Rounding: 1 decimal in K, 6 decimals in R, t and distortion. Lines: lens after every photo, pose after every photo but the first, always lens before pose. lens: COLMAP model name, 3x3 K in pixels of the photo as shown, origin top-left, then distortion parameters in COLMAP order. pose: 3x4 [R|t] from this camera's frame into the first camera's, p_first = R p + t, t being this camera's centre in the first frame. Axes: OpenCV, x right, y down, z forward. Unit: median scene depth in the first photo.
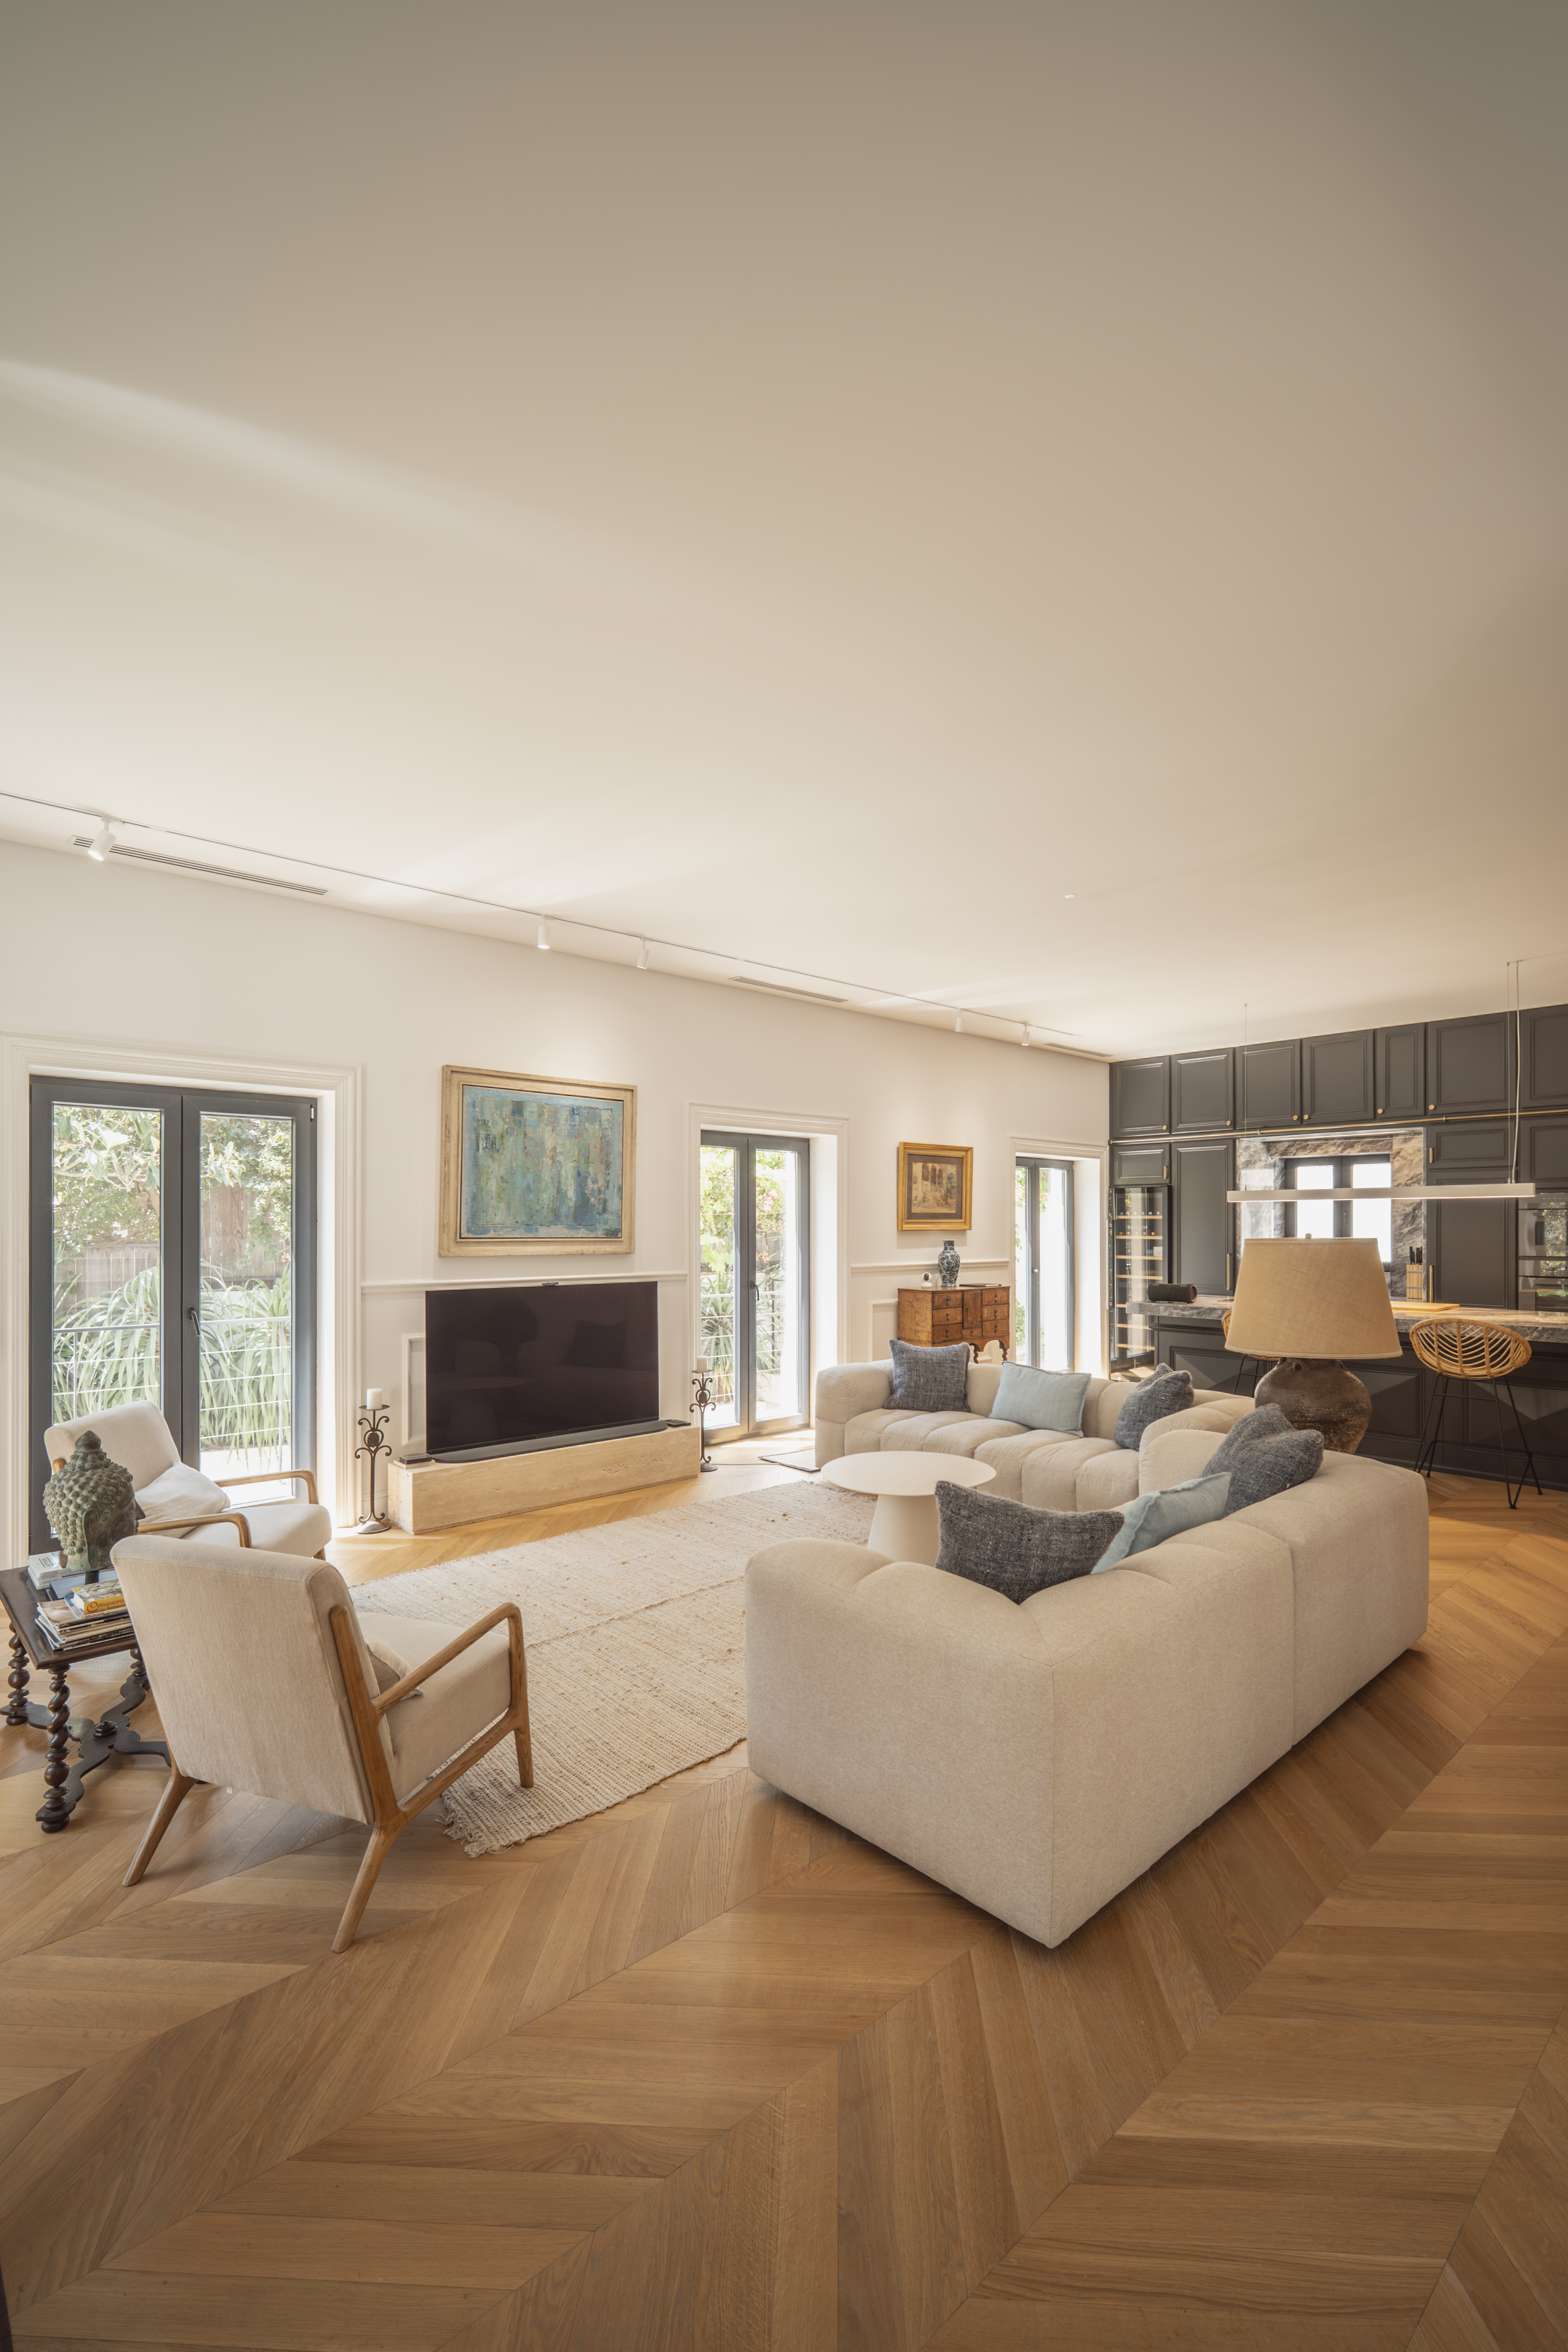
lens RADIAL K [[1036.2, 0, 789.9], [0, 1036.2, 1222.4], [0, 0, 1]] dist [-0.016037, 0.005985]
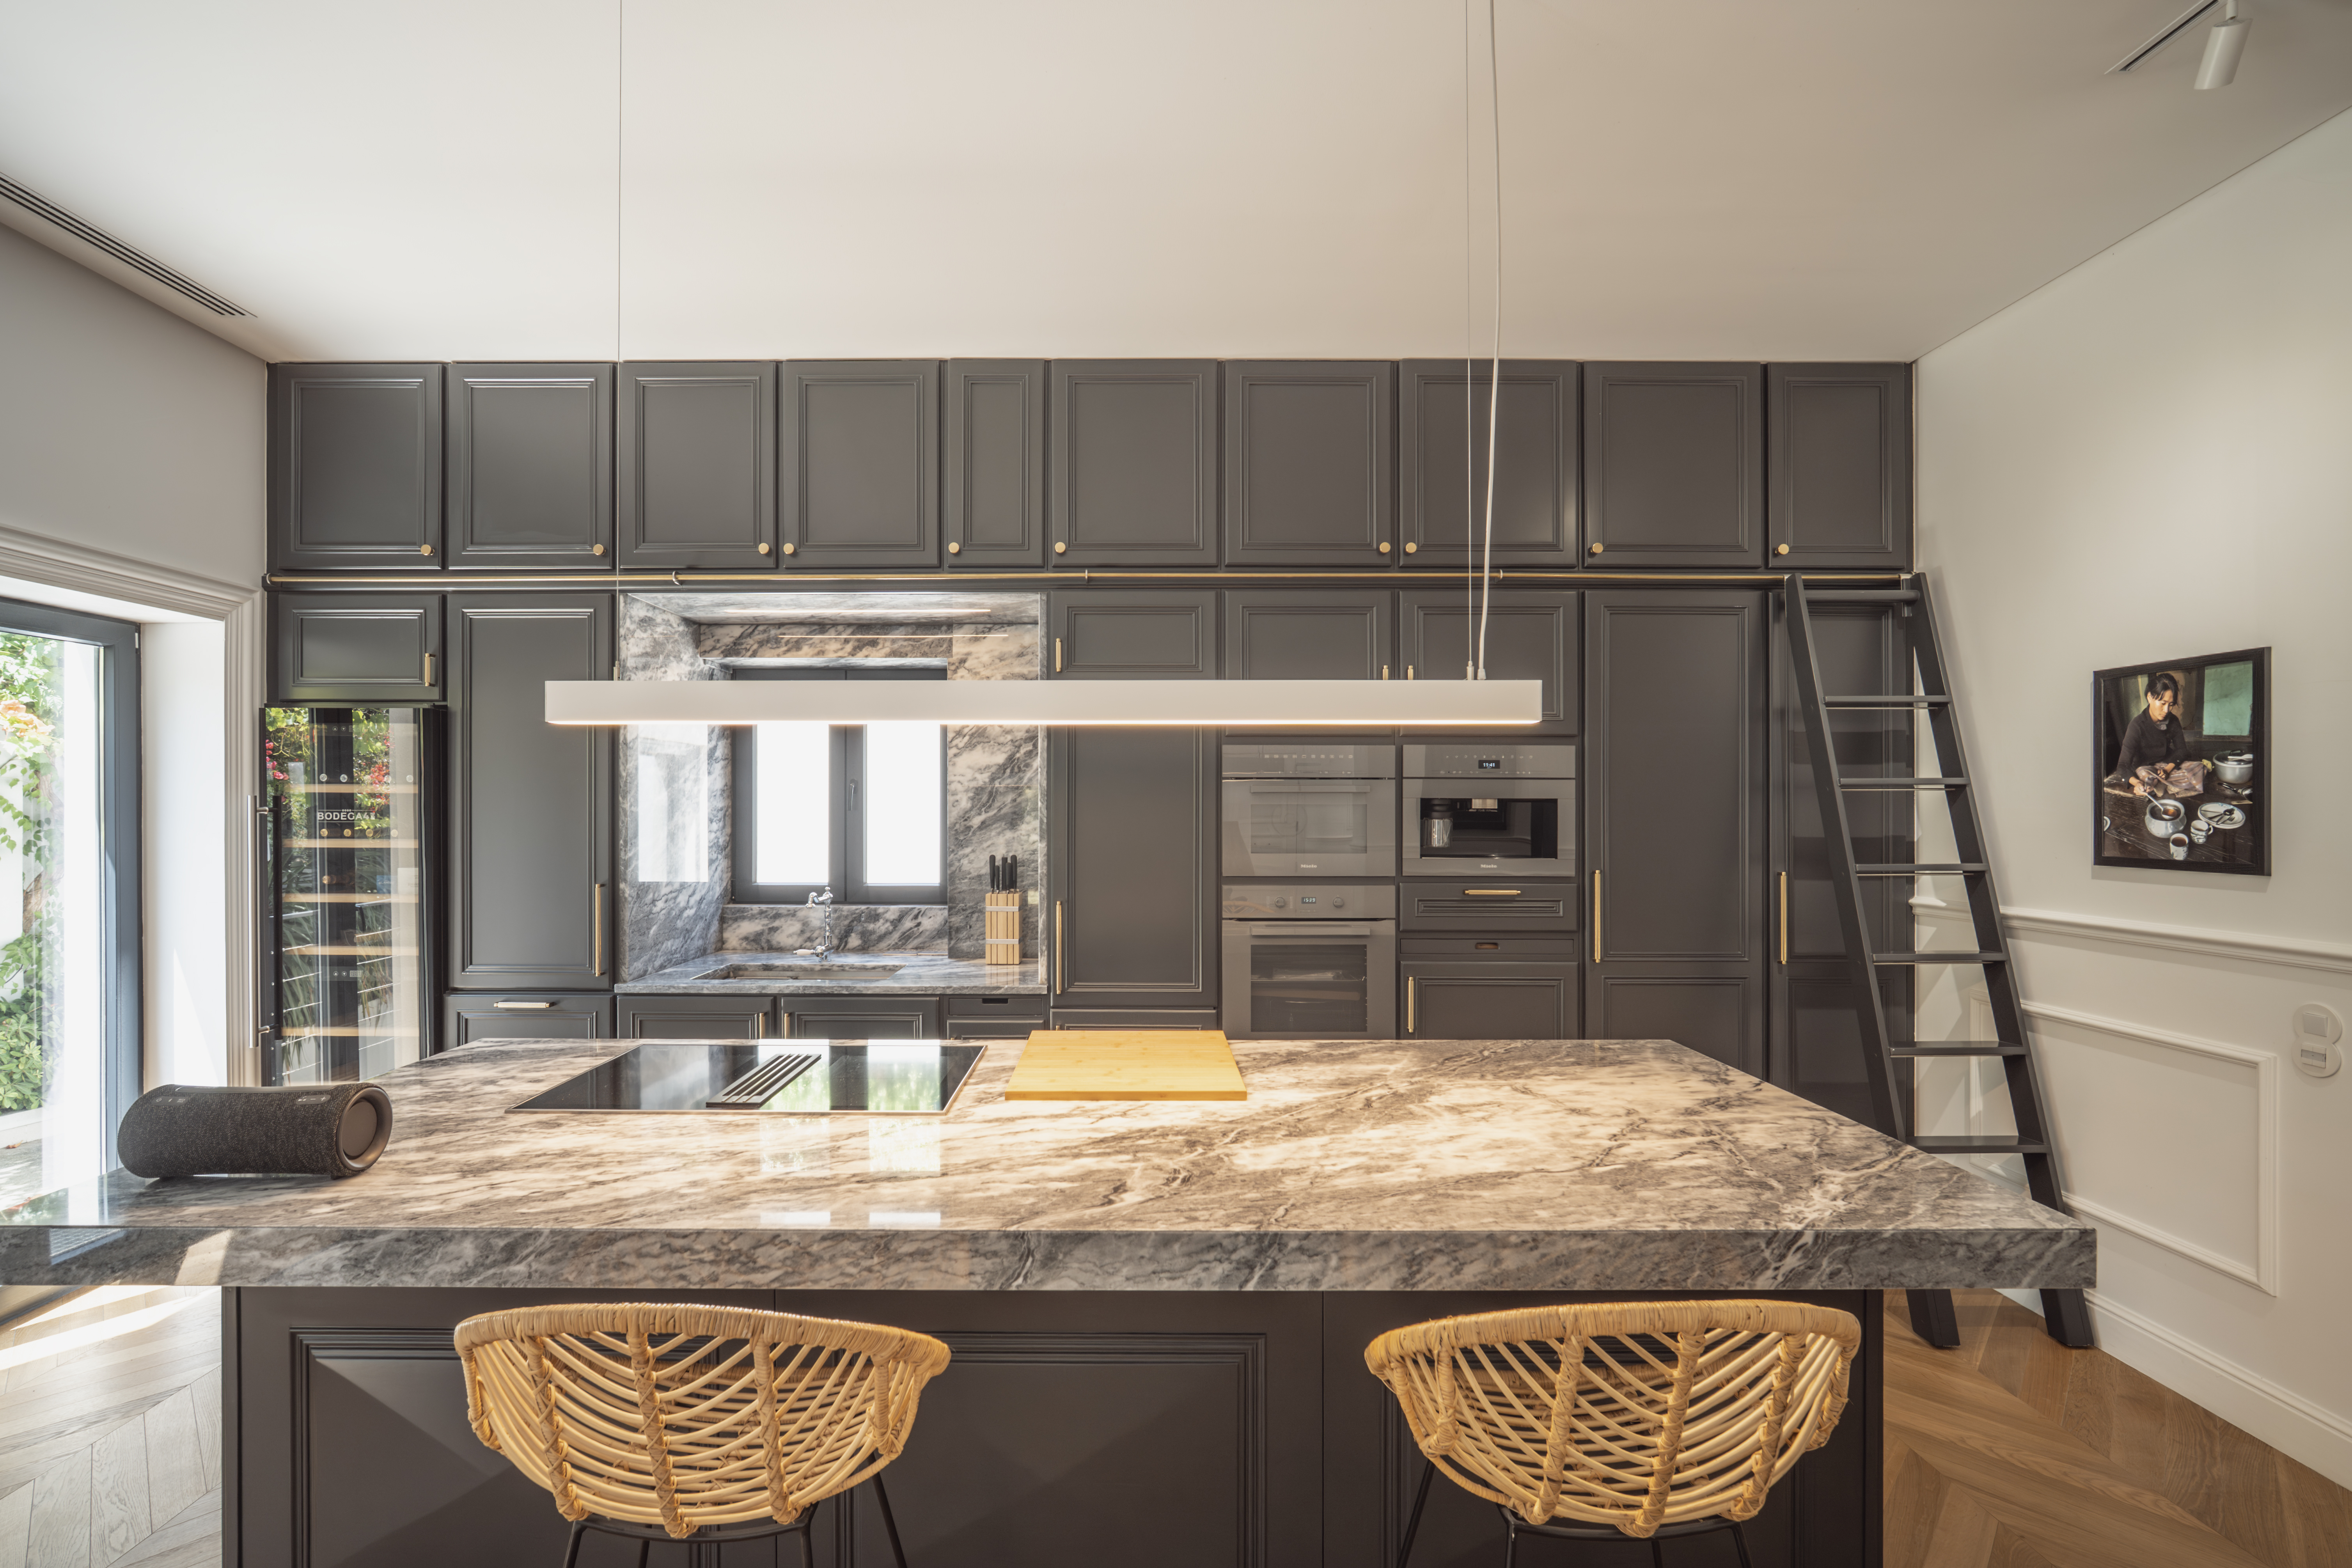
lens RADIAL K [[1042.0, 0, 1134.8], [0, 1042.0, 809.0], [0, 0, 1]] dist [-0.015011, 0.006530]
pose [[0.670089, 0.000098, 0.742281, 0.366866], [-0.003598, 0.999989, 0.003117, 0.000110], [-0.742272, -0.004760, 0.670082, 0.798652]]
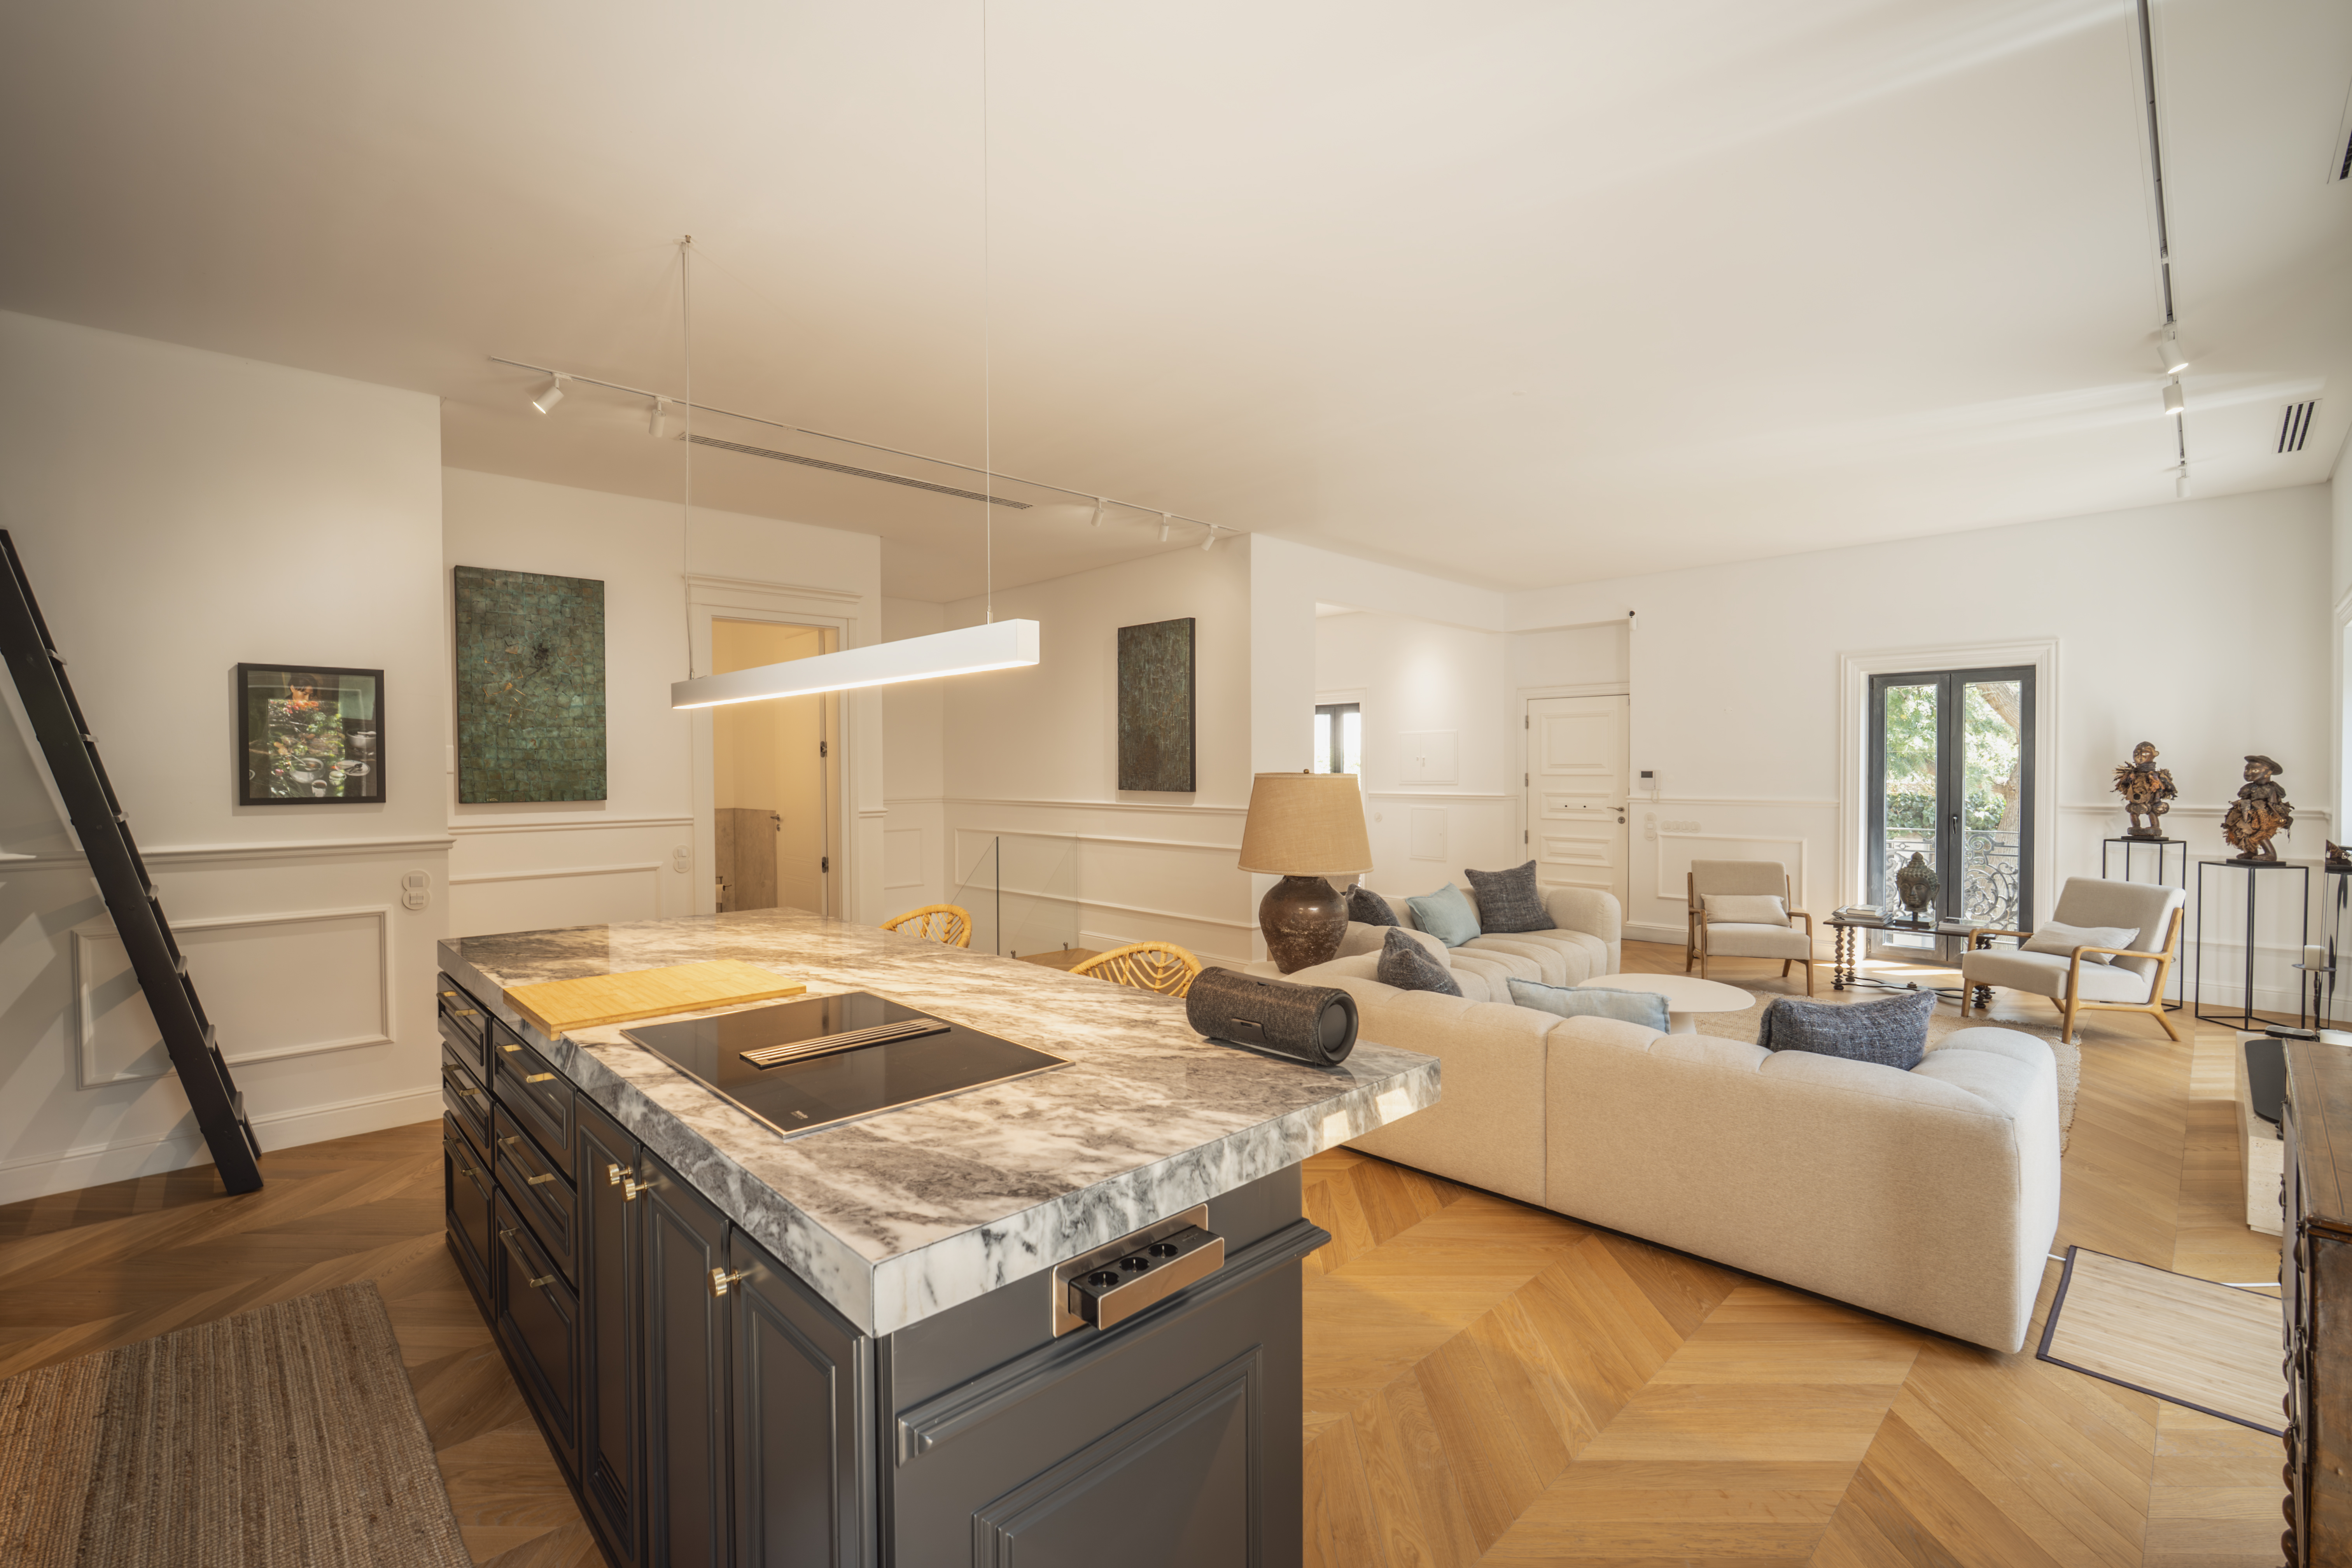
lens RADIAL K [[1016.3, 0, 1173.8], [0, 1016.3, 787.0], [0, 0, 1]] dist [-0.015551, 0.005566]
pose [[-0.999567, 0.006096, -0.028784, 0.442926], [0.005609, 0.999840, 0.016963, 0.006305], [0.028883, 0.016794, -0.999442, 1.387622]]
